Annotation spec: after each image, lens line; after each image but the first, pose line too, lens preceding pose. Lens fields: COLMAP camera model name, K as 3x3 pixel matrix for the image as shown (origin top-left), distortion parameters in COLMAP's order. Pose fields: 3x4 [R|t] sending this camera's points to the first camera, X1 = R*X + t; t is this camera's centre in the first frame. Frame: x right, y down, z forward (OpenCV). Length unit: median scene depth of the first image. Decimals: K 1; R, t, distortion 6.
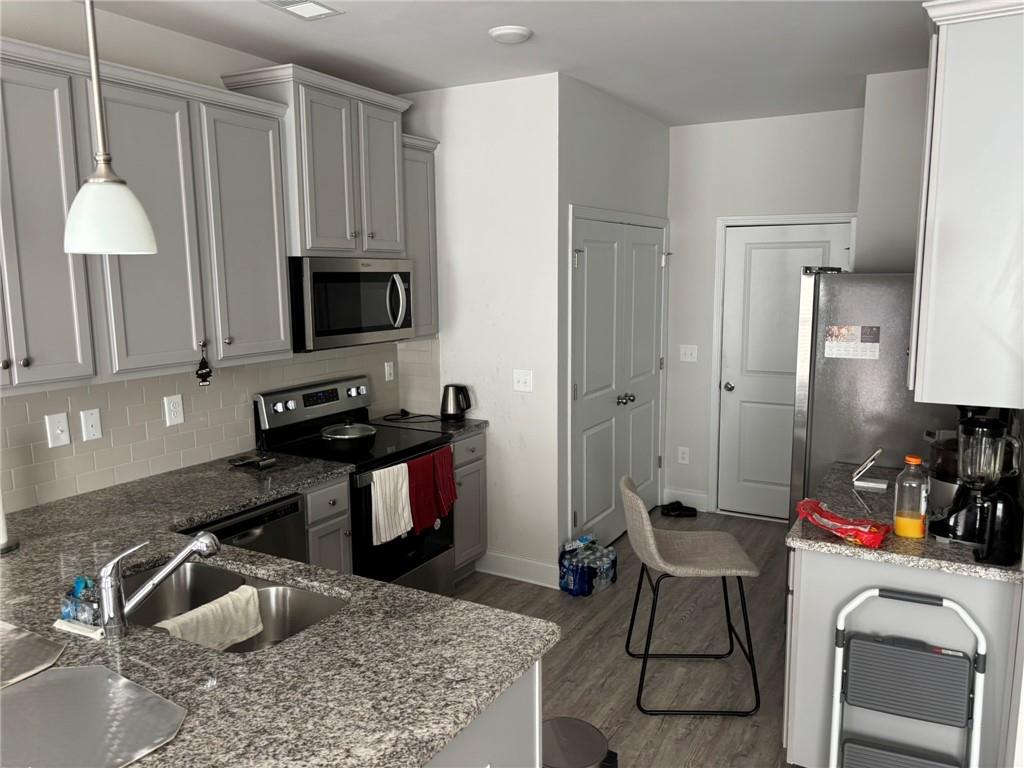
lens RADIAL K [[773.4, 0, 512.0], [0, 773.4, 384.0], [0, 0, 1]] dist [0.004896, 0.007415]
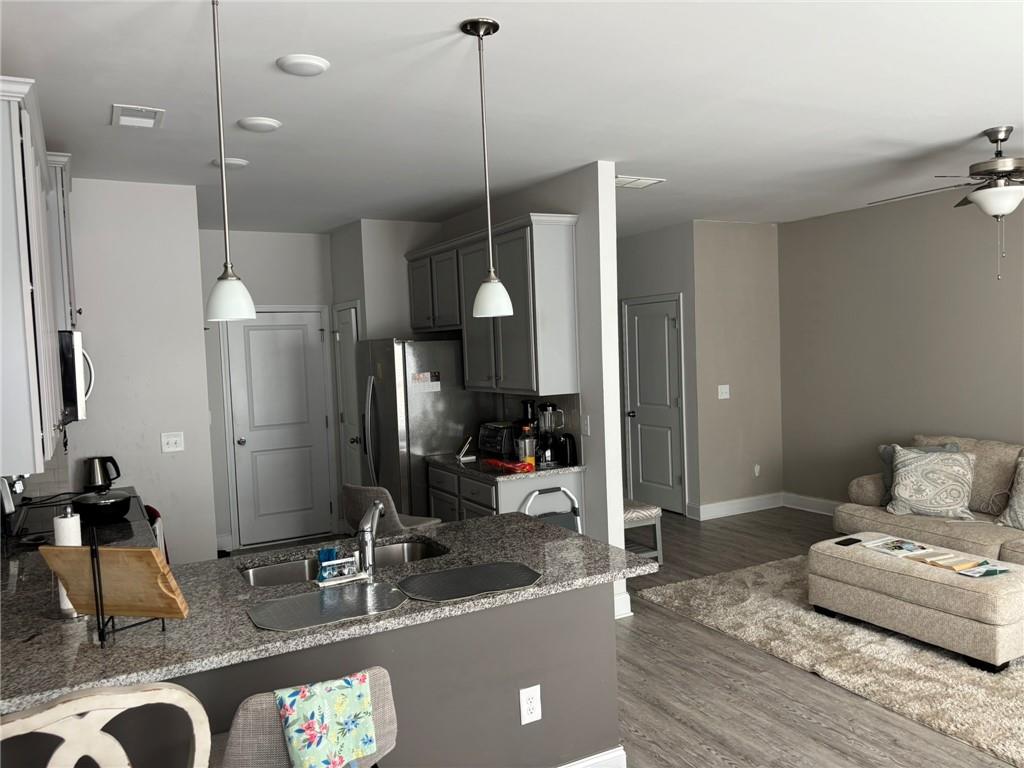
lens RADIAL K [[773.4, 0, 512.0], [0, 773.4, 384.0], [0, 0, 1]] dist [0.004896, 0.007415]
pose [[0.522792, -0.054064, 0.850744, -0.886464], [0.155257, 0.987334, -0.032663, 0.033042], [-0.838203, 0.149160, 0.524564, -0.024303]]
